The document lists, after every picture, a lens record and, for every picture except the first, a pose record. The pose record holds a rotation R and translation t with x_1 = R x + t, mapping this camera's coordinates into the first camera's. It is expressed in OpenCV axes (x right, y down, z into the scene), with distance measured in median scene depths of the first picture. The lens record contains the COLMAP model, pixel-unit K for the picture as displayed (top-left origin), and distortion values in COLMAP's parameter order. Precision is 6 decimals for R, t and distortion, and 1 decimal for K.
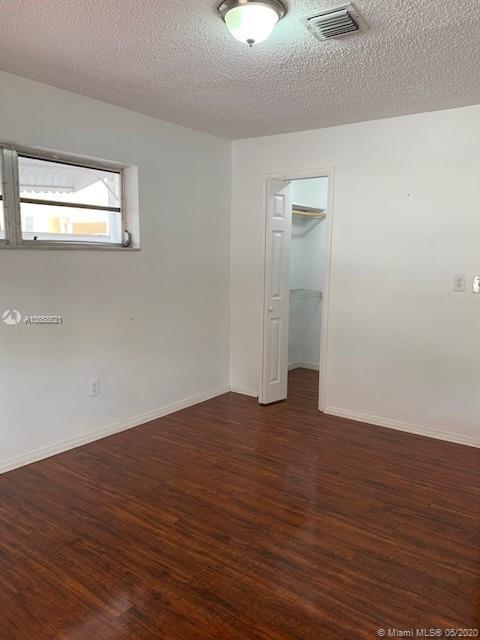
lens RADIAL K [[489.1, 0, 242.6], [0, 489.1, 320.4], [0, 0, 1]] dist [0.030273, -0.003494]
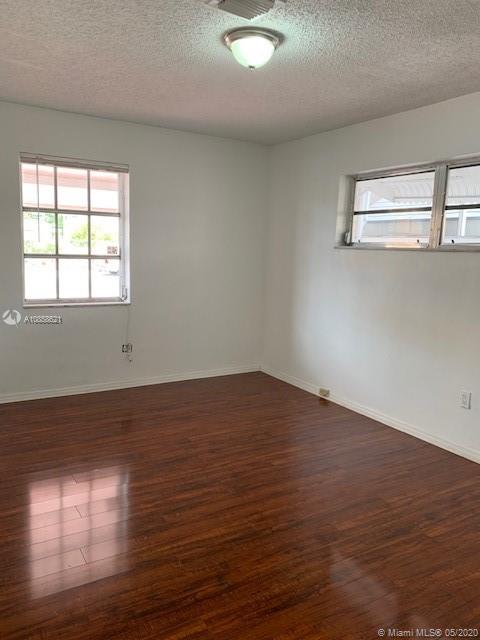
lens RADIAL K [[489.1, 0, 241.2], [0, 489.1, 321.0], [0, 0, 1]] dist [0.030273, -0.003494]
pose [[-0.367406, 0.104481, -0.924174, 0.954874], [-0.168915, 0.969649, 0.176774, -0.136832], [0.914593, 0.221055, -0.338606, 1.219522]]
